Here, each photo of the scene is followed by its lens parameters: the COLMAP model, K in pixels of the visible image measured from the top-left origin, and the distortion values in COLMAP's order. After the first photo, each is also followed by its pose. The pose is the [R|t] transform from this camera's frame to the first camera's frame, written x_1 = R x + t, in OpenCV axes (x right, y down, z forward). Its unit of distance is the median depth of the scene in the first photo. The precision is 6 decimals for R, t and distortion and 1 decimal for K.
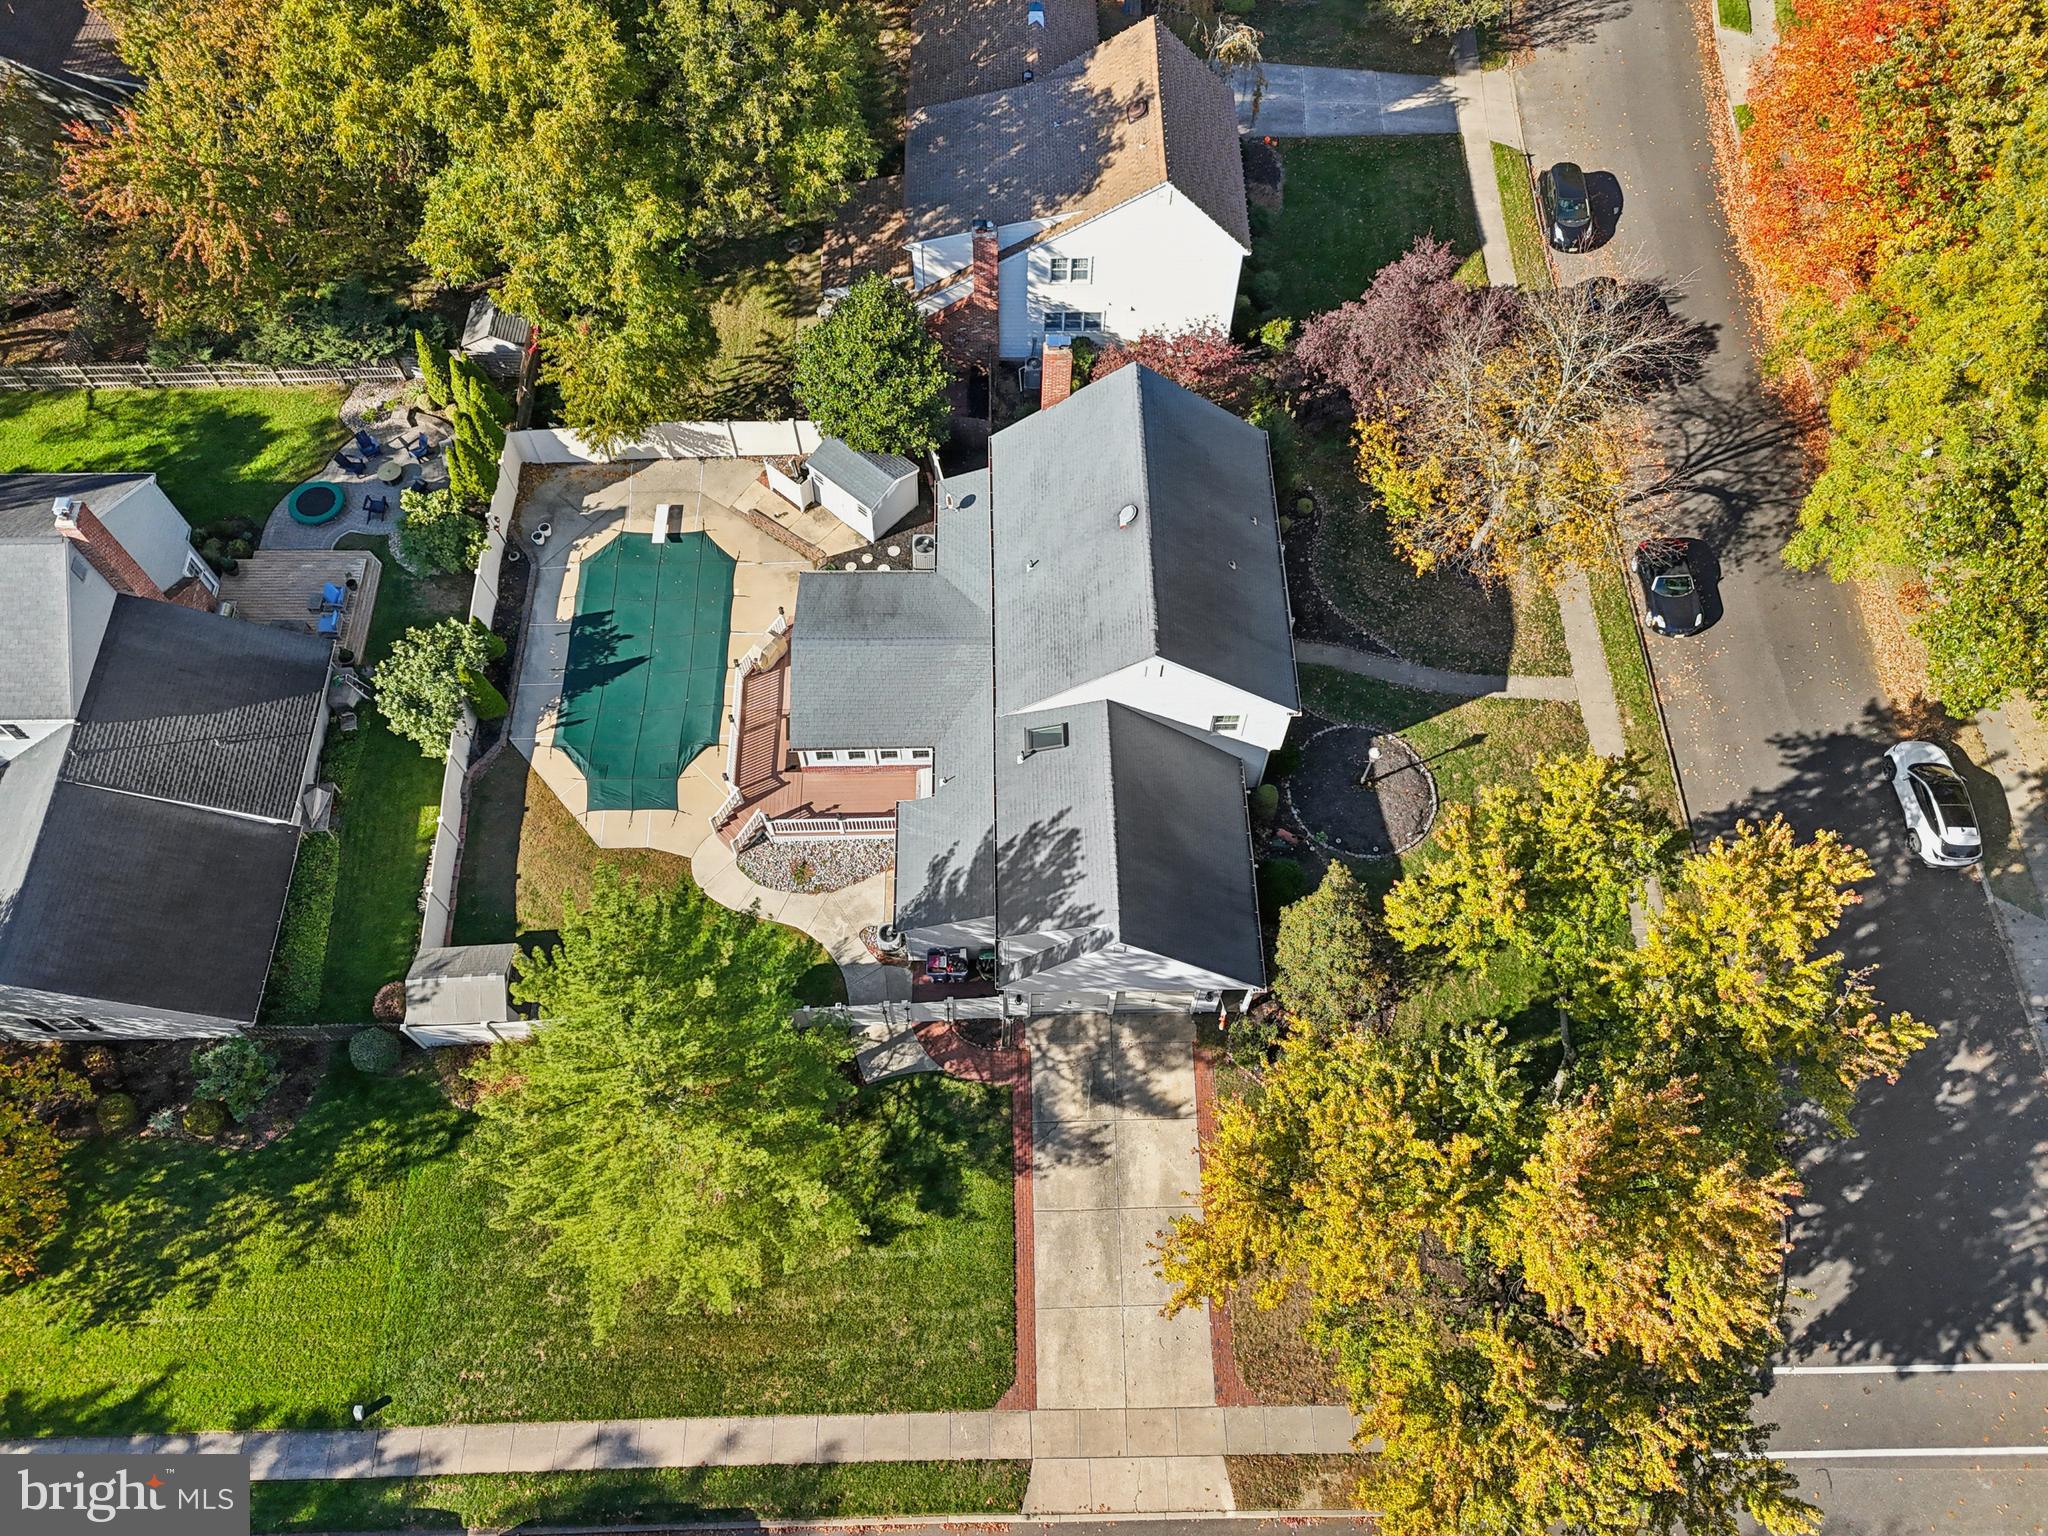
lens RADIAL K [[1506.4, 0, 1027.2], [0, 1506.4, 762.9], [0, 0, 1]] dist [0.073368, -0.071405]
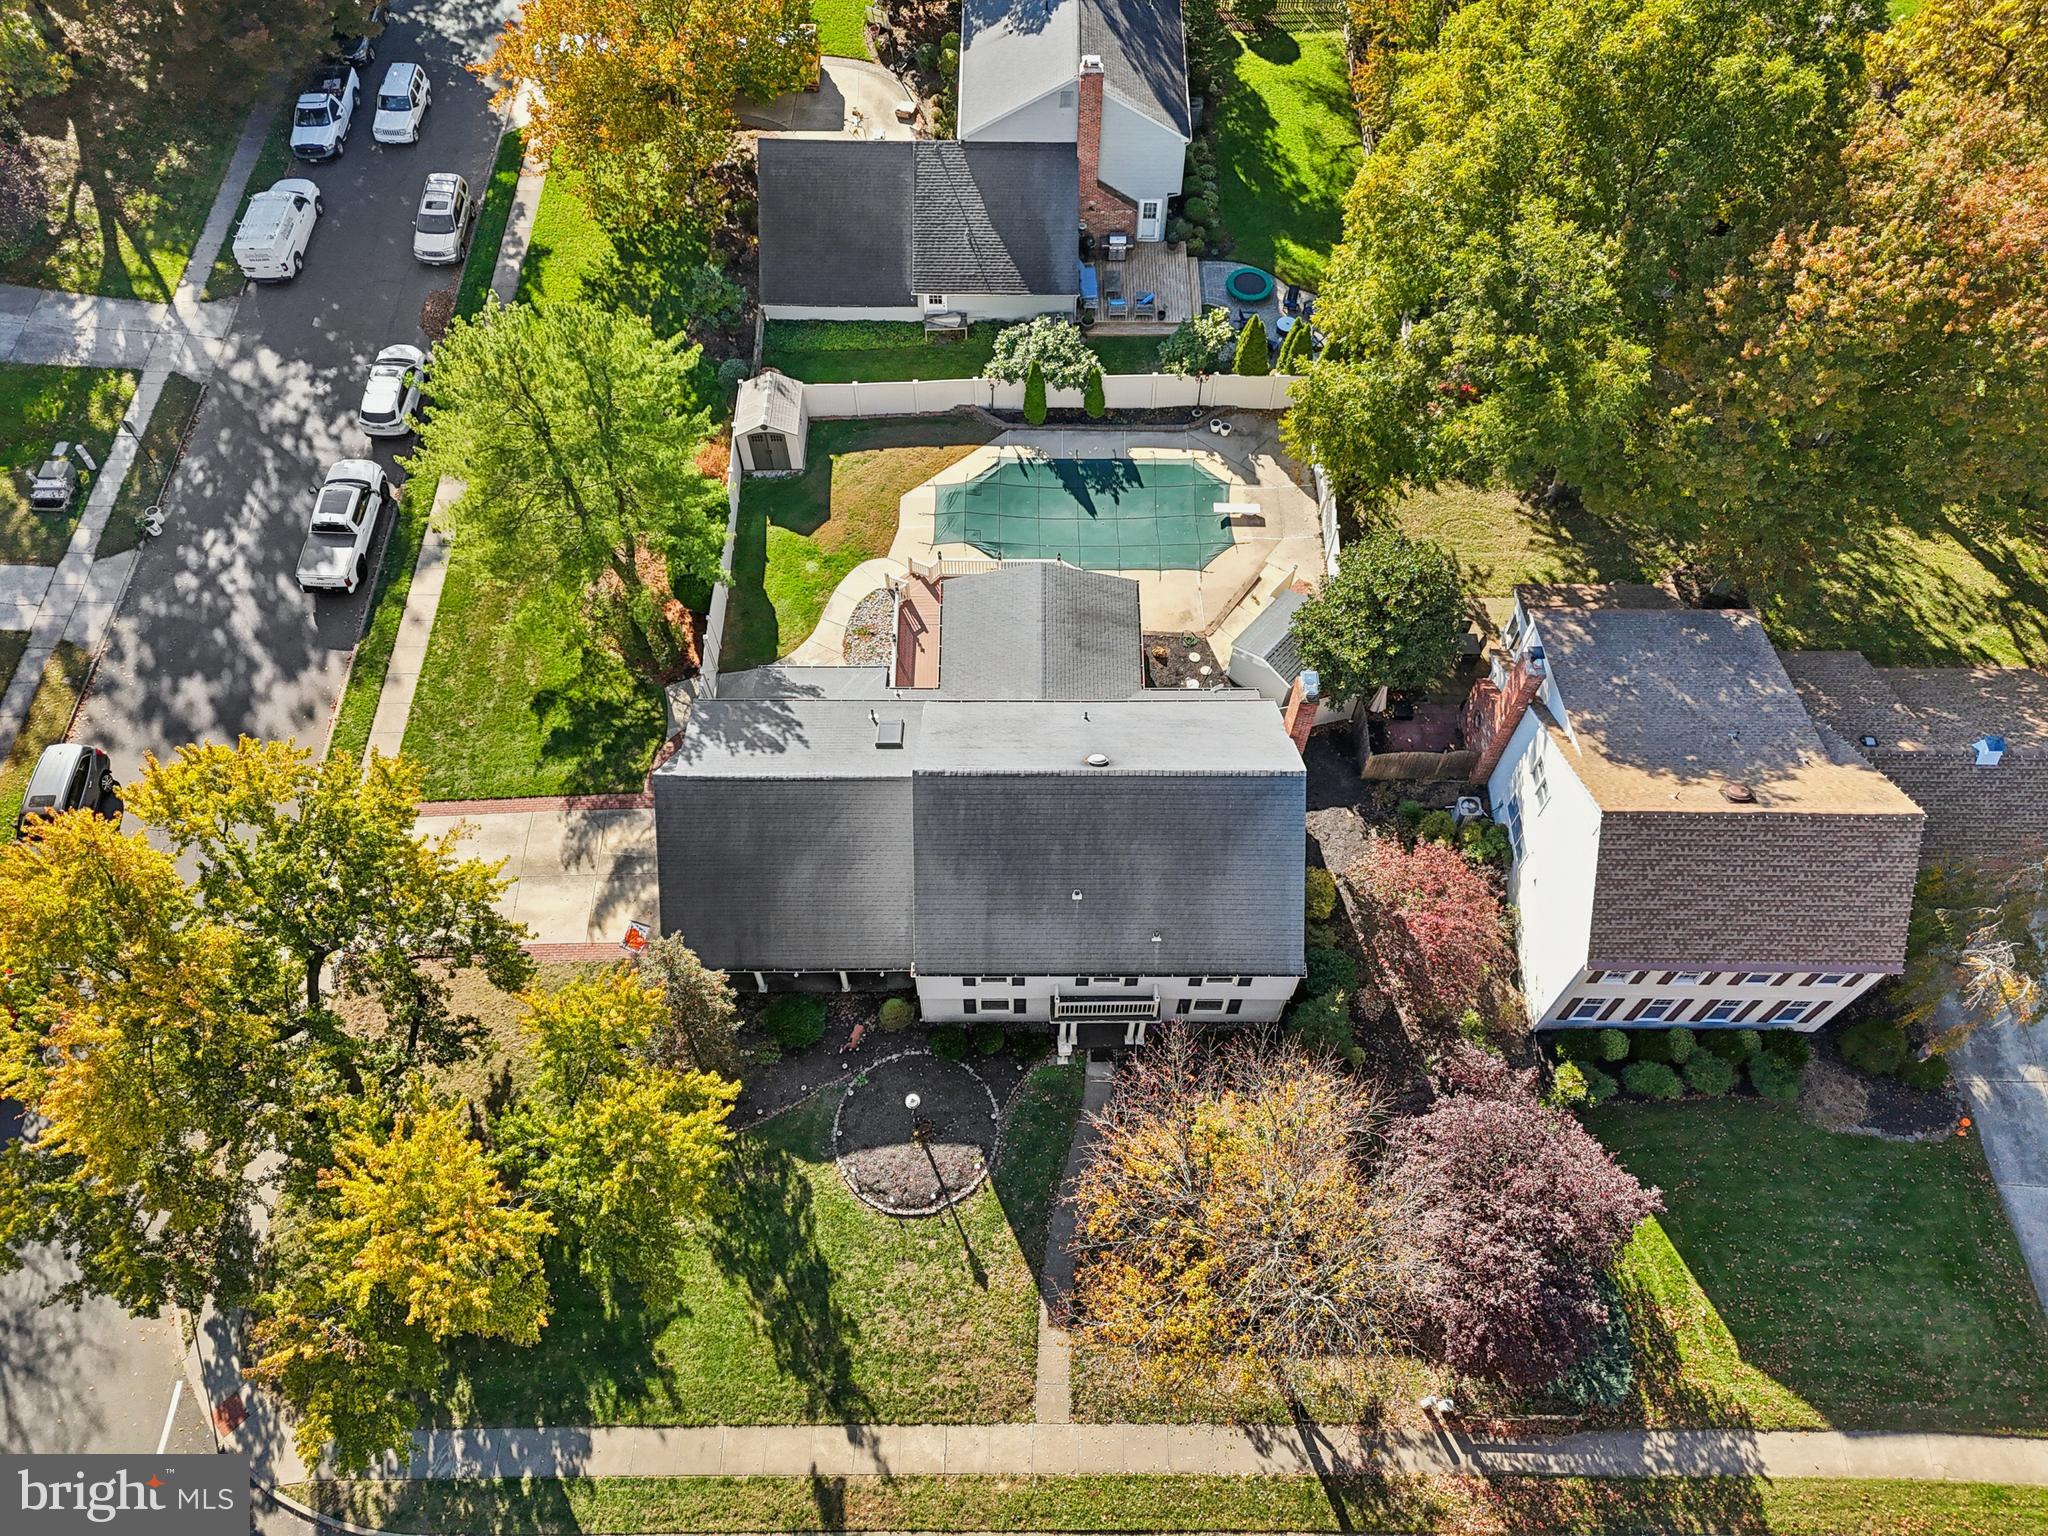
lens RADIAL K [[1506.4, 0, 1034.0], [0, 1506.4, 769.4], [0, 0, 1]] dist [0.073368, -0.071405]
pose [[-0.017327, 0.853436, -0.520909, 0.524038], [-0.882309, 0.232033, 0.409501, -0.478840], [0.470352, 0.466698, 0.748974, 0.266926]]
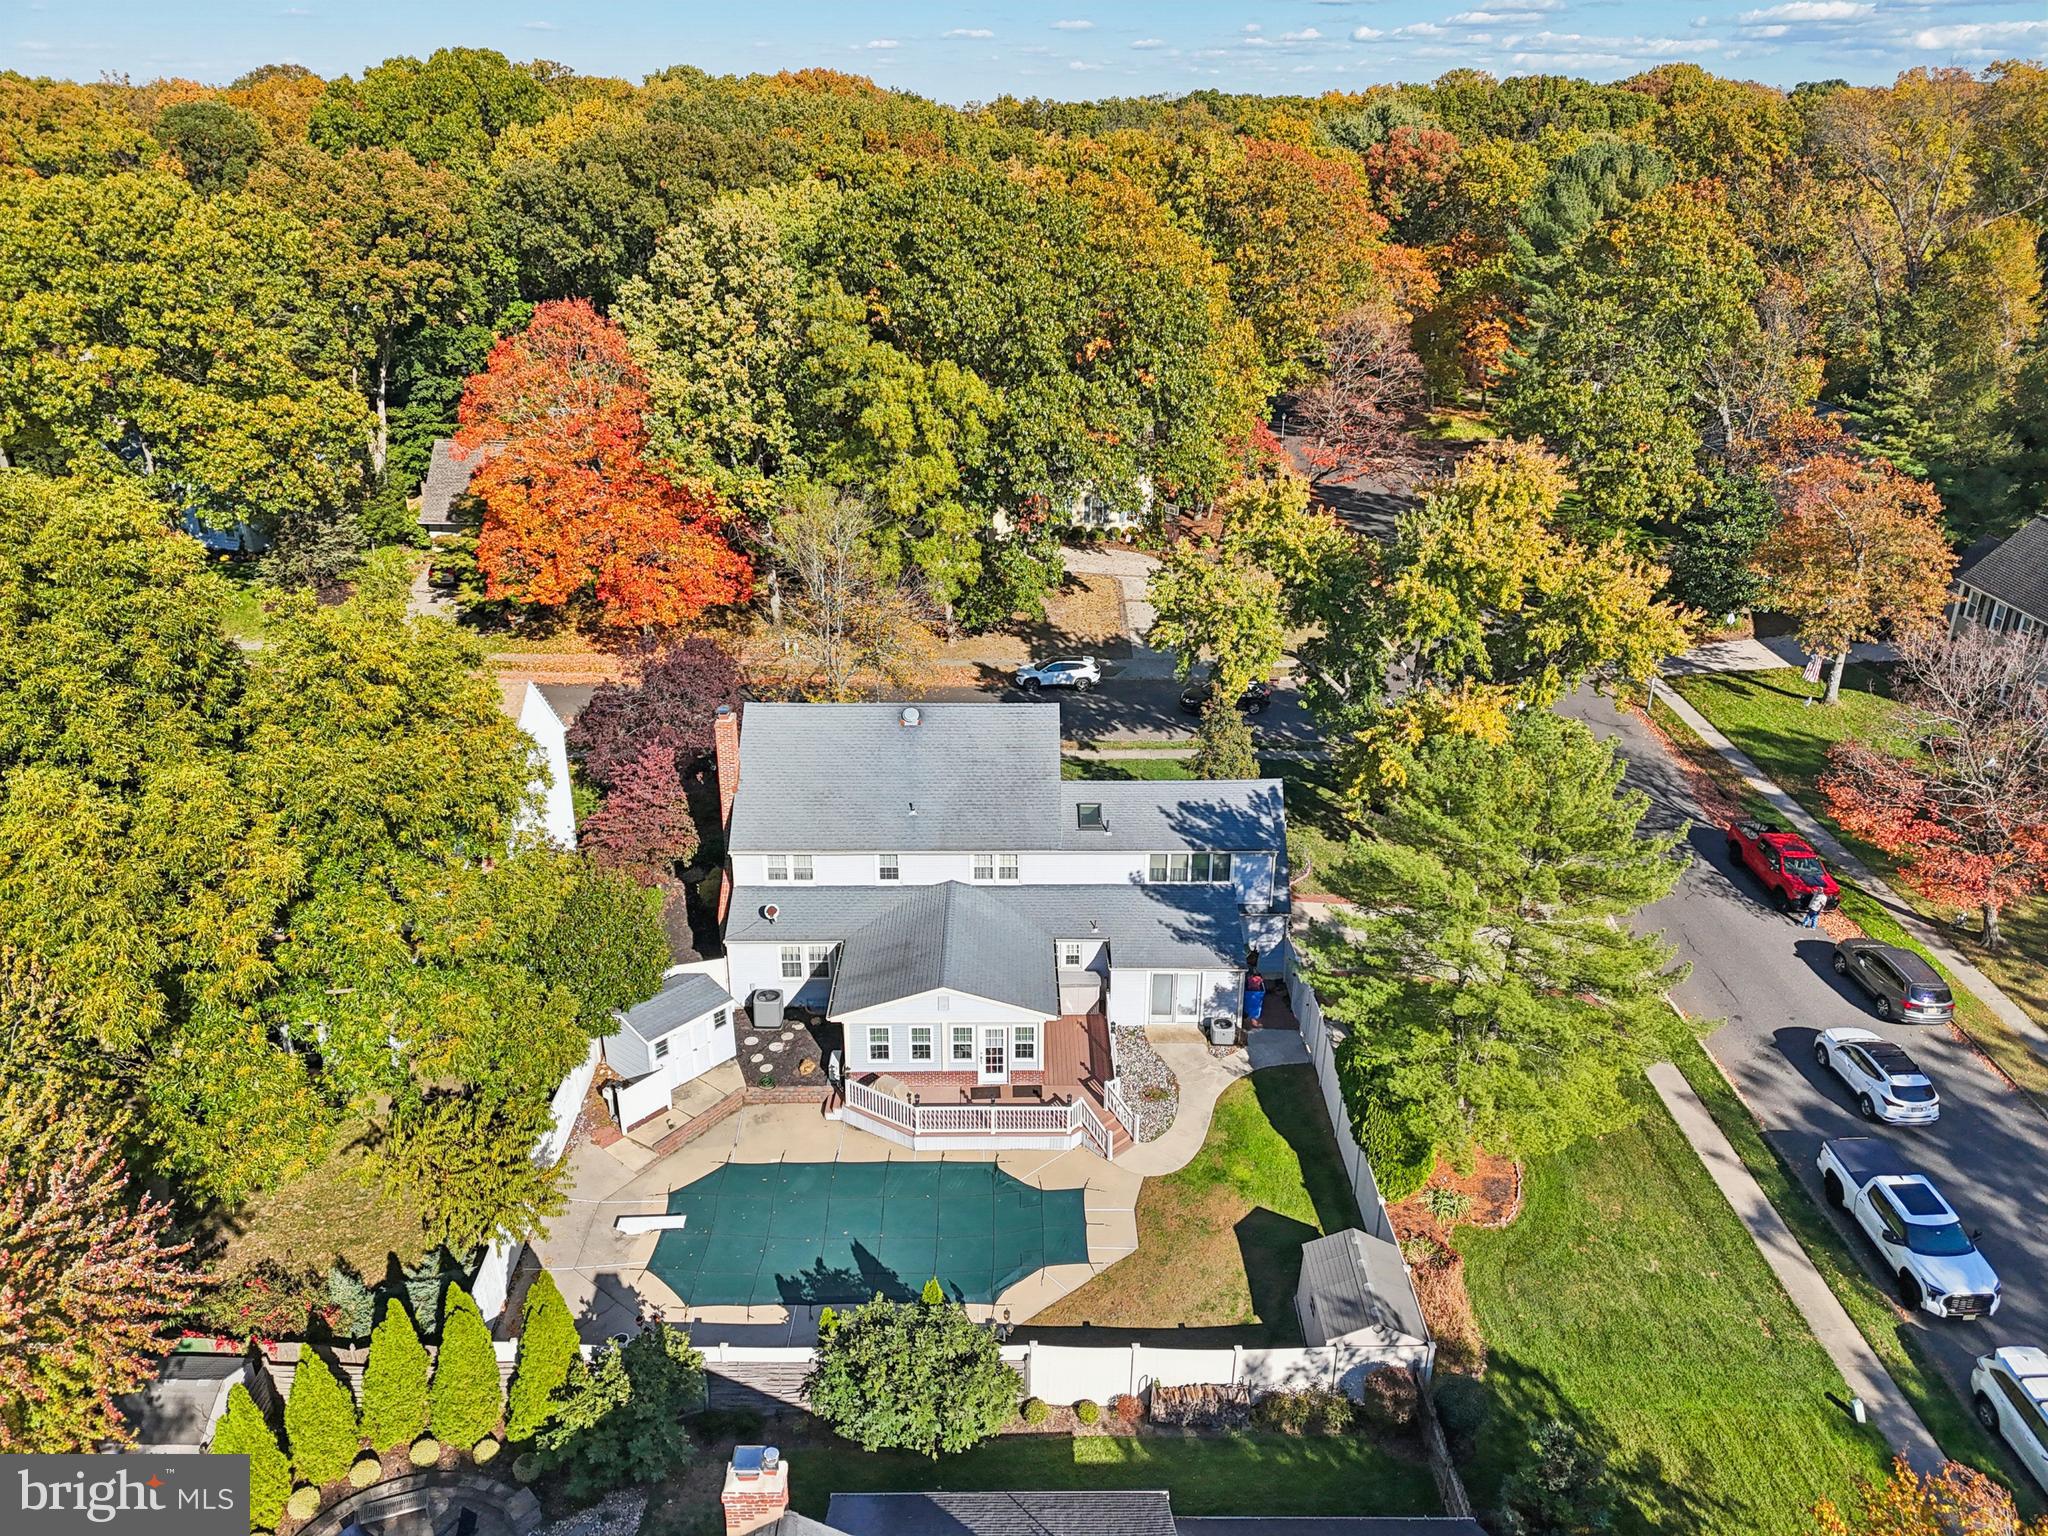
lens RADIAL K [[1506.4, 0, 1023.9], [0, 1506.4, 751.3], [0, 0, 1]] dist [0.073368, -0.071405]
pose [[0.008587, -0.394593, 0.918816, -0.938200], [0.875629, 0.446703, 0.183657, -0.269534], [-0.482907, 0.802965, 0.349353, 0.541319]]
